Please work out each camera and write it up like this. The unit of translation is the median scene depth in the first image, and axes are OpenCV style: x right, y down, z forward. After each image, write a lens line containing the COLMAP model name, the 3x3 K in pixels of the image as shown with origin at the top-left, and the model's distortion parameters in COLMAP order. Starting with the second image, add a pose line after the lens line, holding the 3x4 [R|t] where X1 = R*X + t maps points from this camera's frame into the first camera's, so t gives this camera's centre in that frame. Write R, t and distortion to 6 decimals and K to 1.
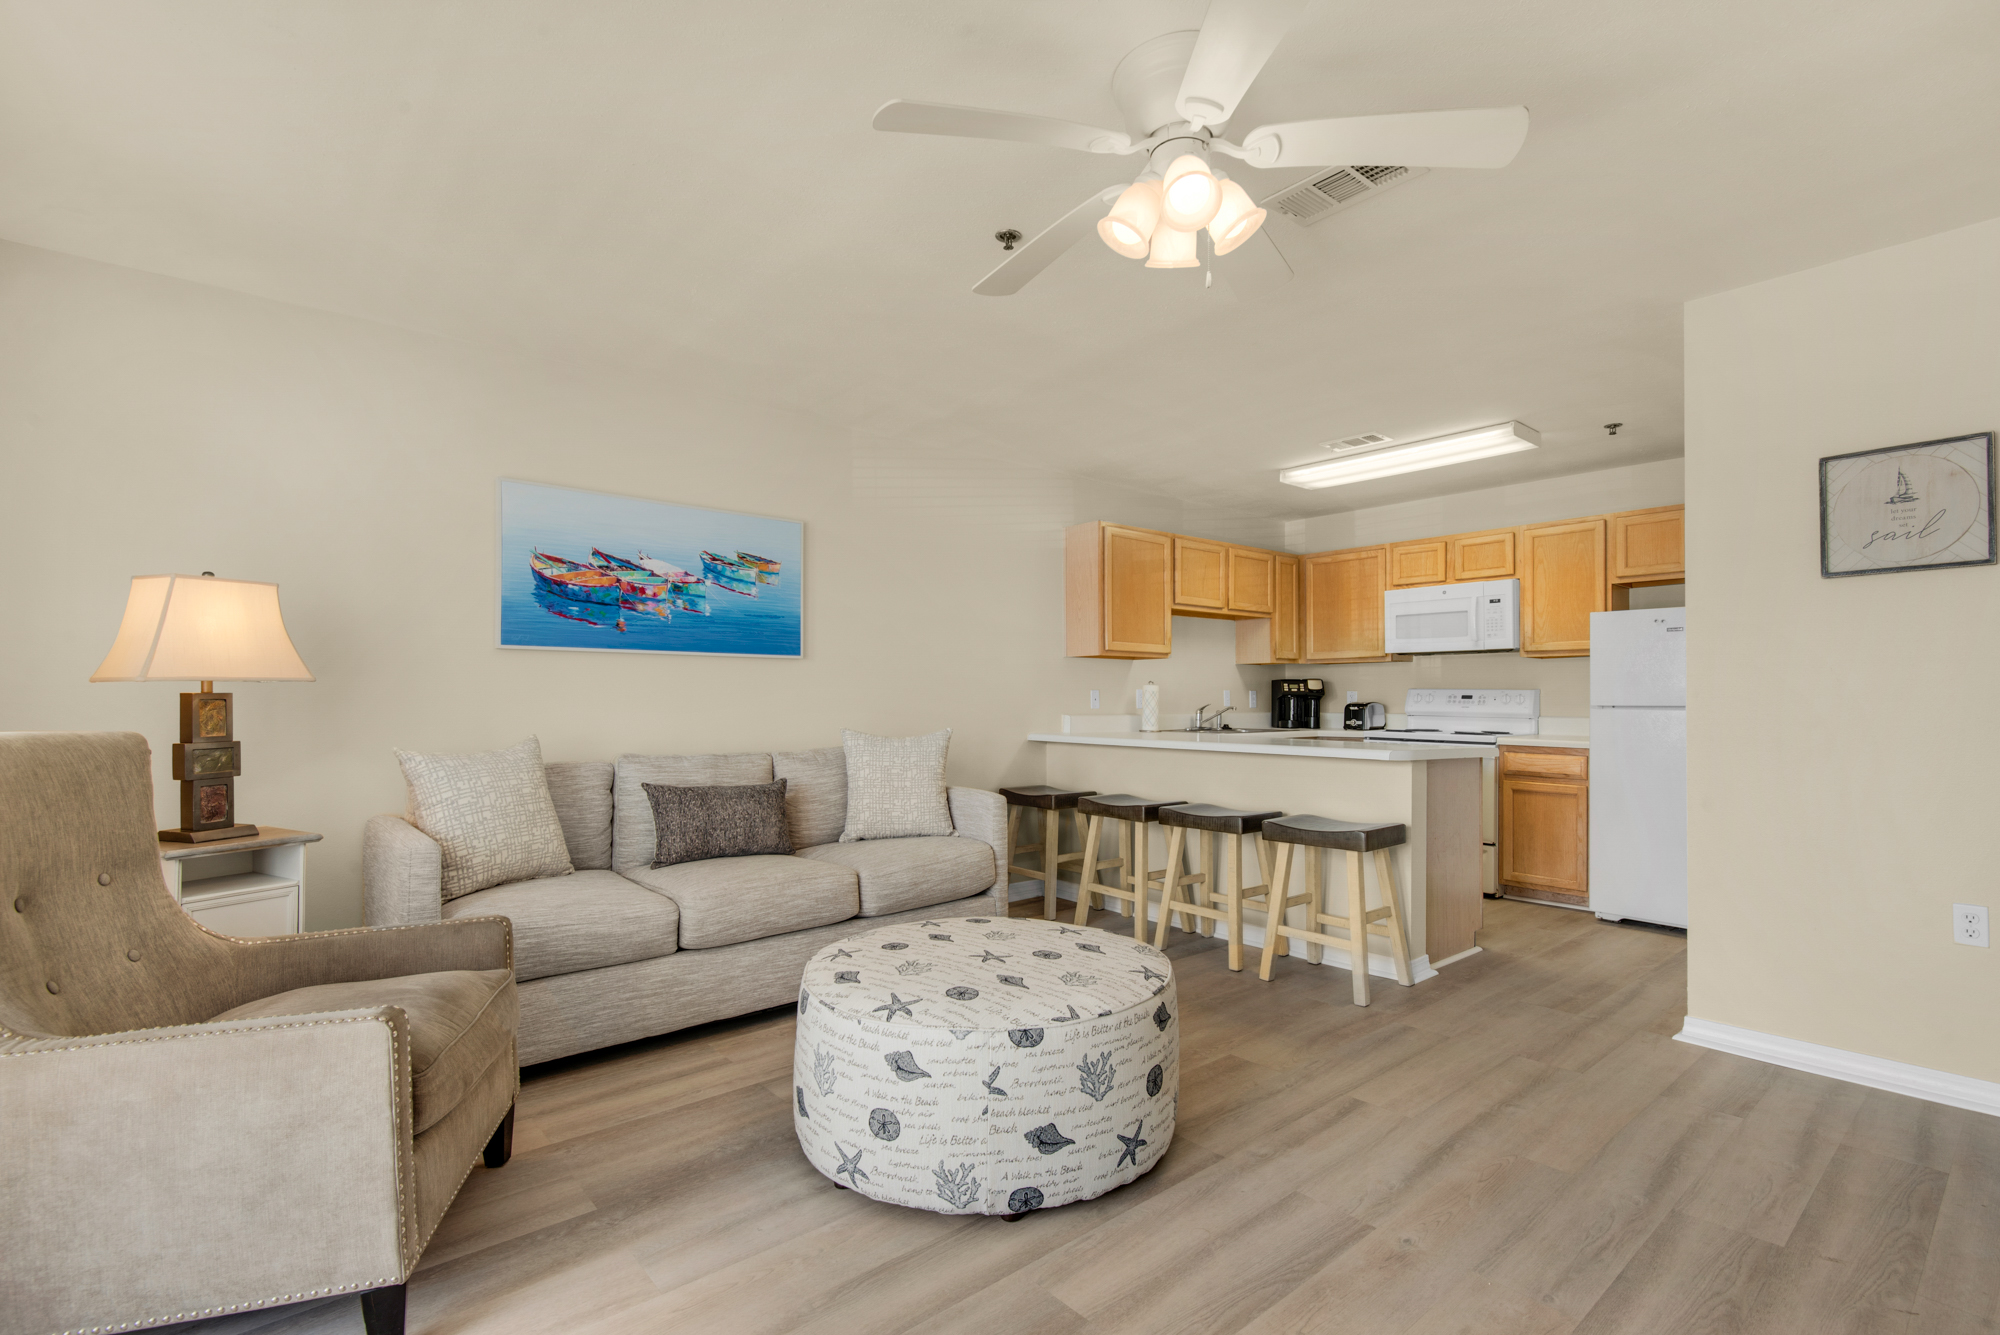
lens RADIAL K [[908.1, 0, 1003.7], [0, 908.1, 693.2], [0, 0, 1]] dist [0.054228, -0.043272]
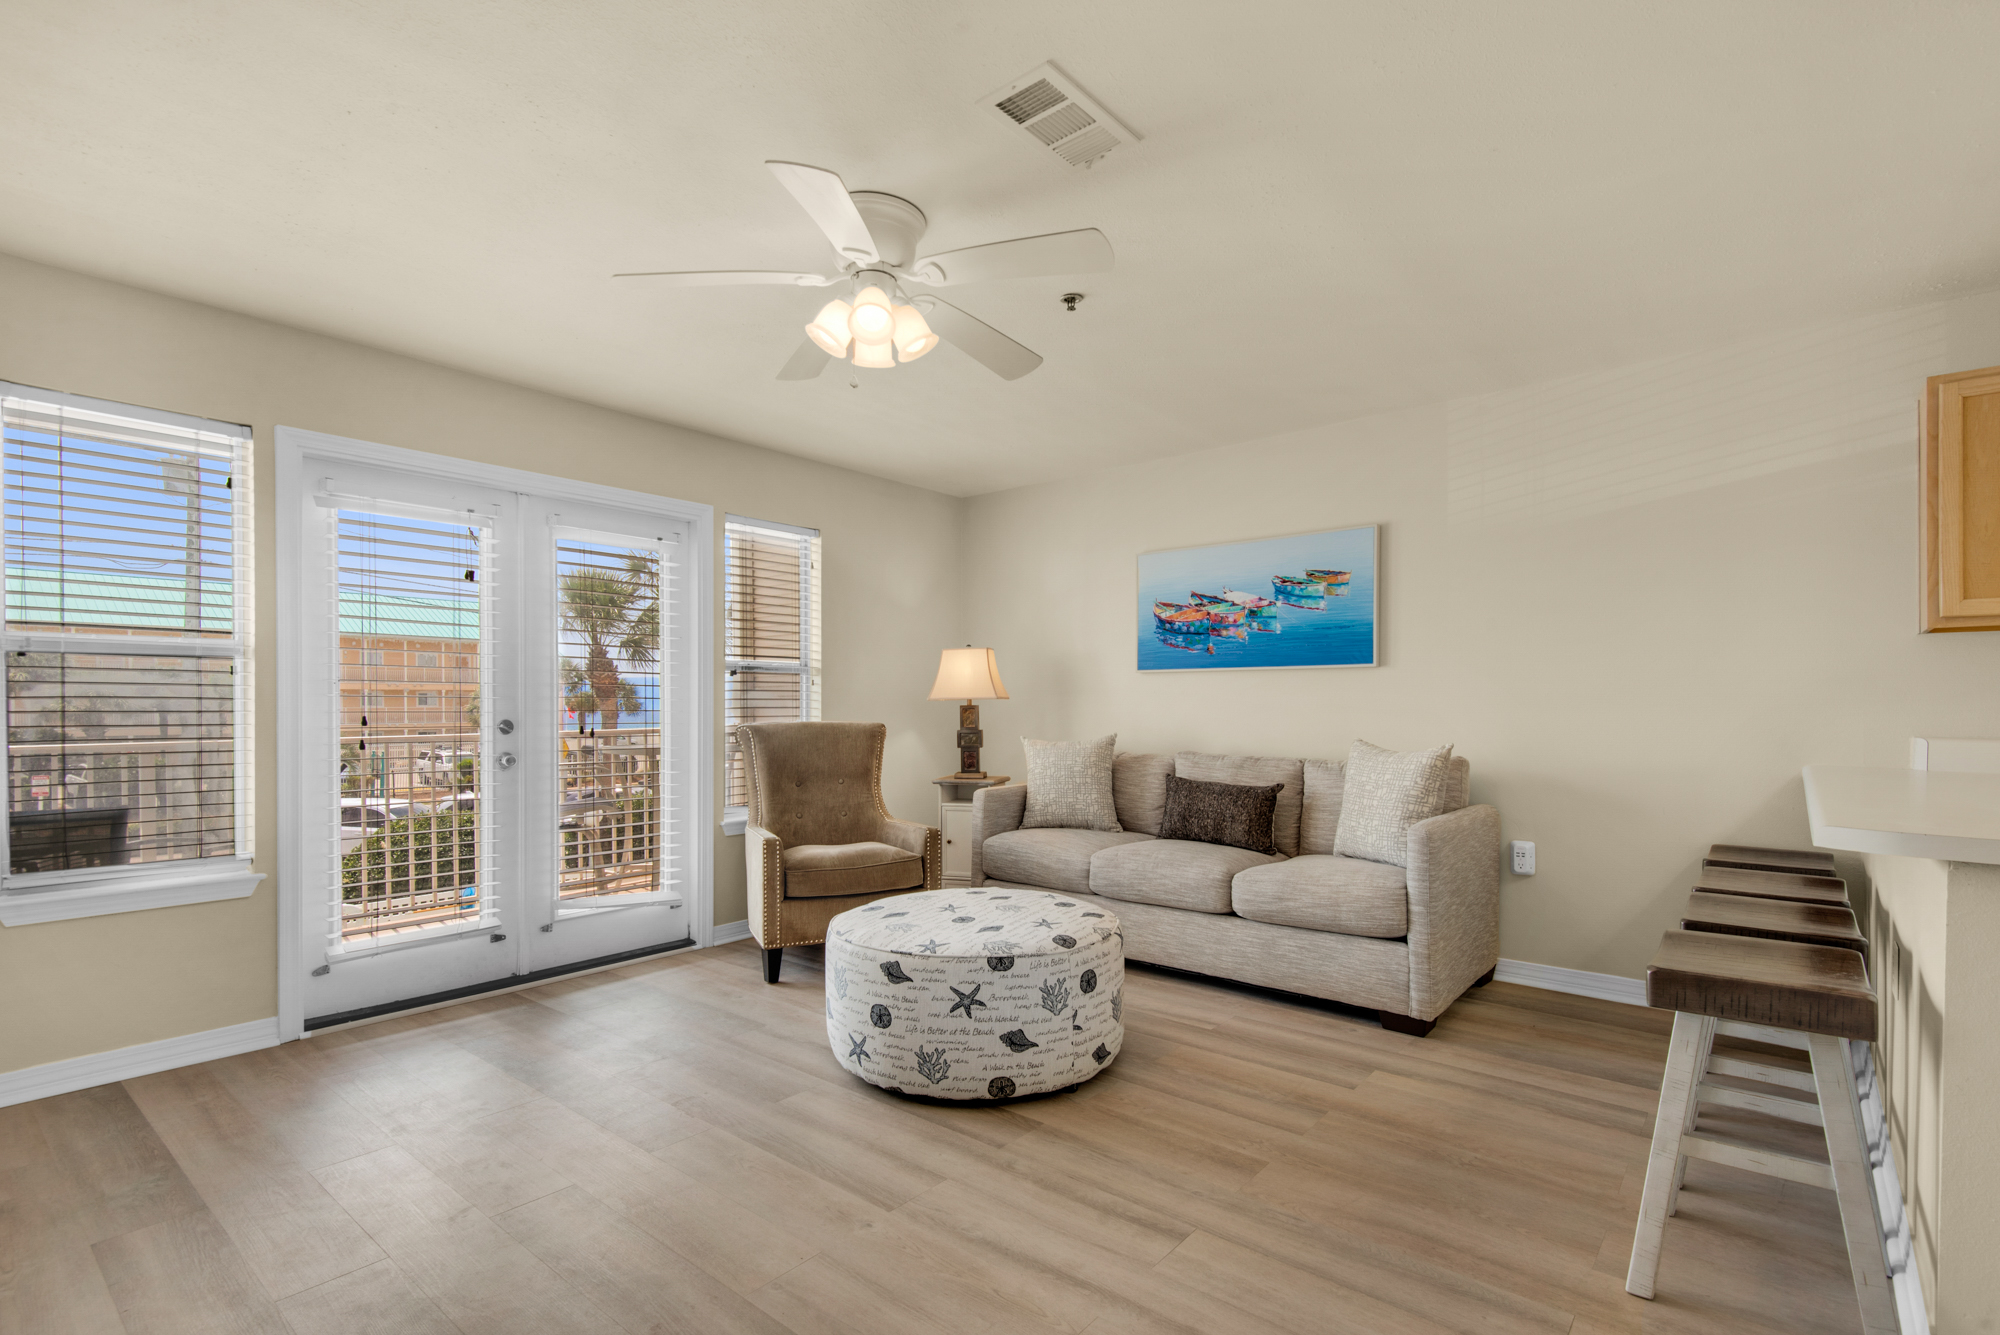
lens RADIAL K [[928.0, 0, 1000.7], [0, 928.0, 708.8], [0, 0, 1]] dist [0.027079, -0.015879]
pose [[0.169814, 0.002075, -0.985474, 0.735978], [0.006639, 0.999973, 0.003249, 0.001041], [0.985454, -0.007094, 0.169796, 0.473497]]
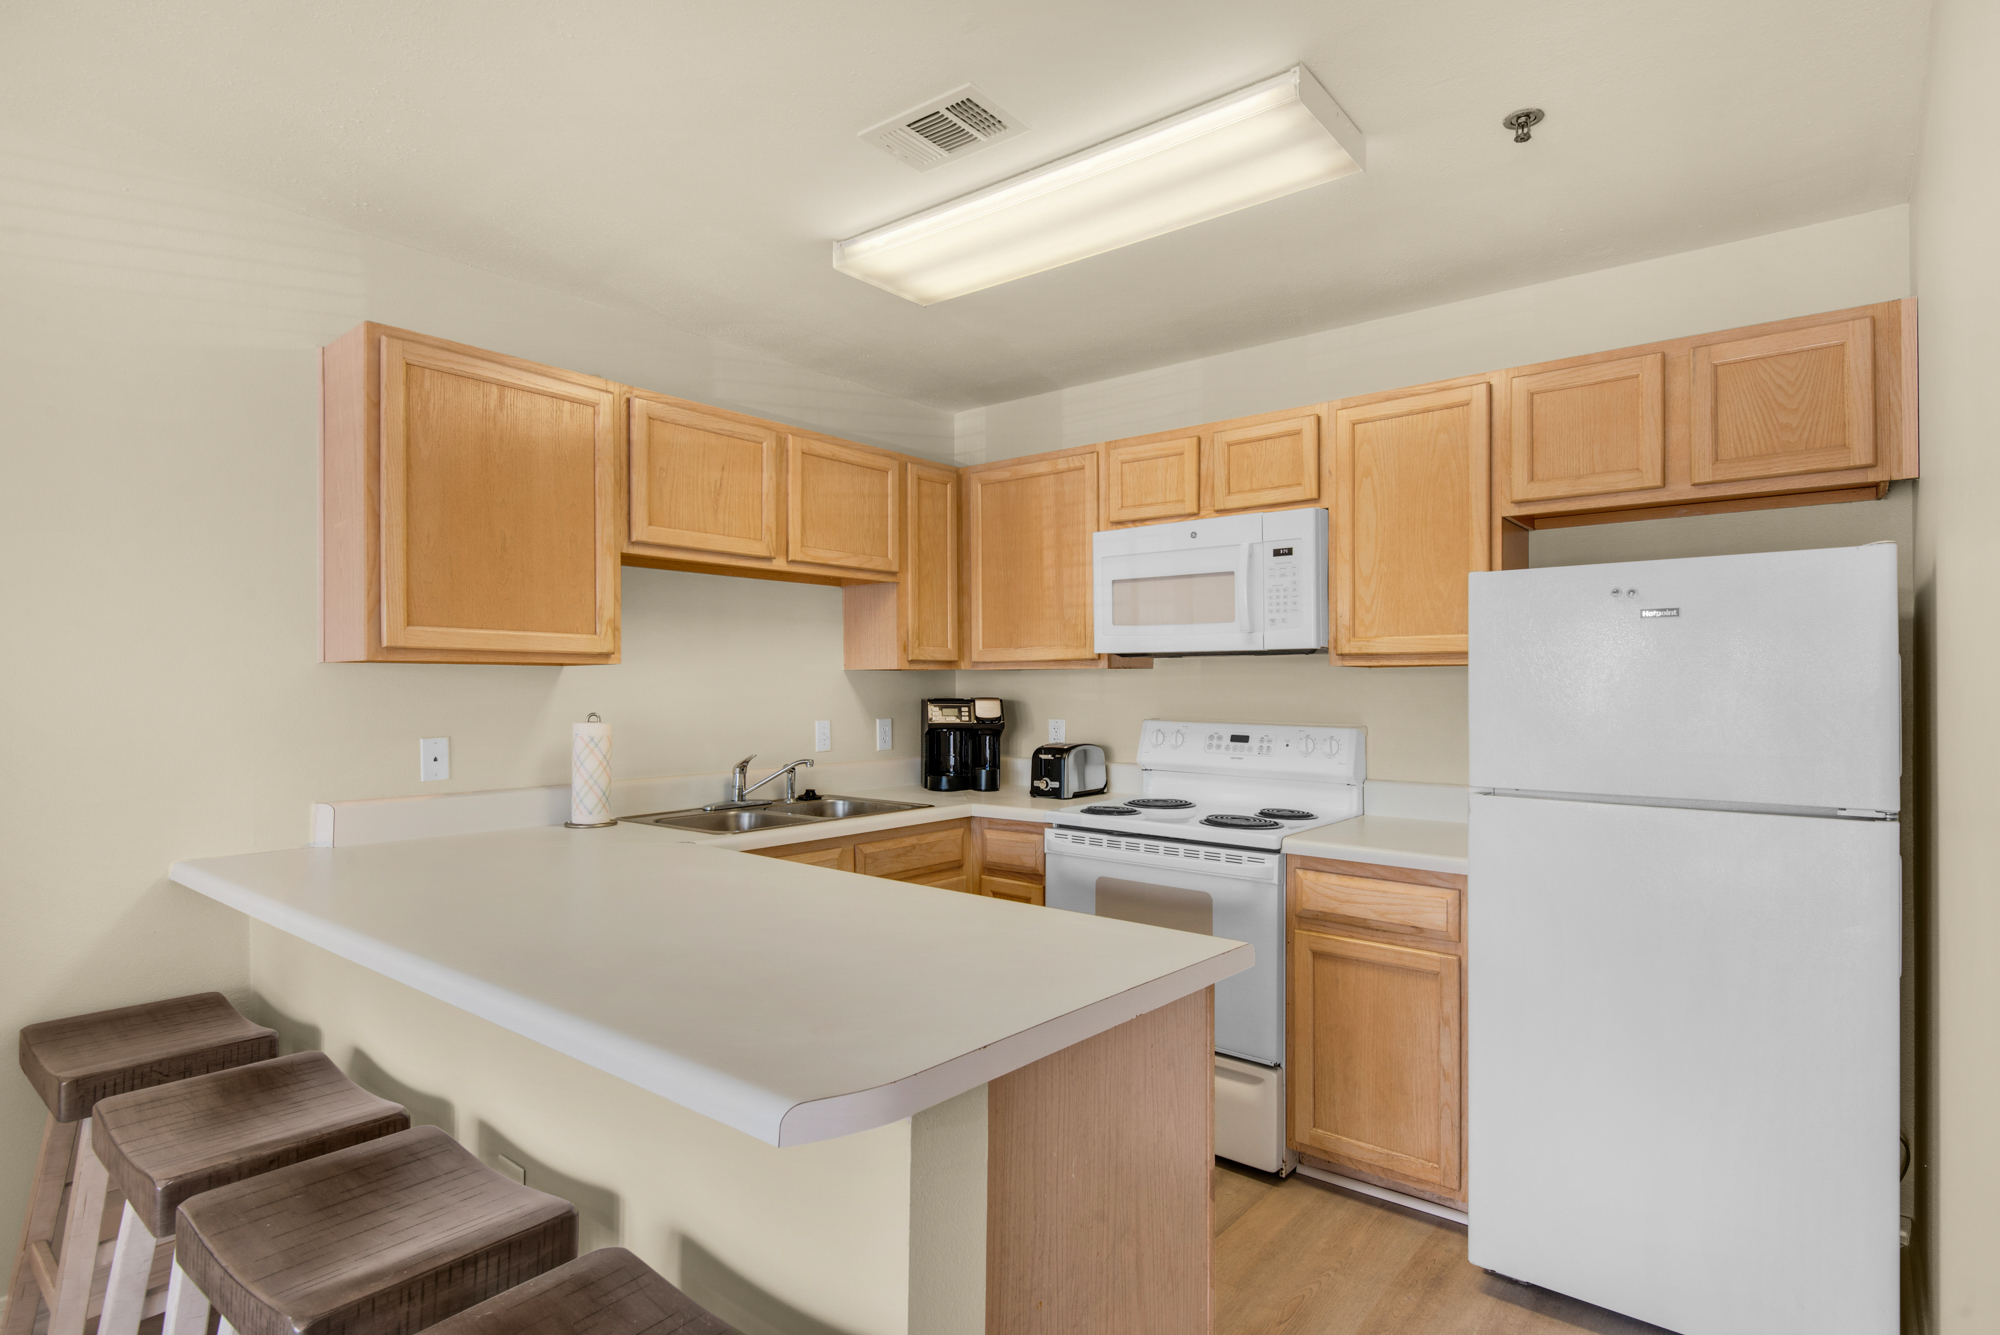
lens RADIAL K [[1032.7, 0, 1000.3], [0, 1032.7, 673.9], [0, 0, 1]] dist [0.026140, -0.000450]
pose [[0.983846, 0.001043, 0.179014, 0.389375], [-0.000315, 0.999992, -0.004092, -0.044251], [-0.179017, 0.003969, 0.983838, 0.654700]]
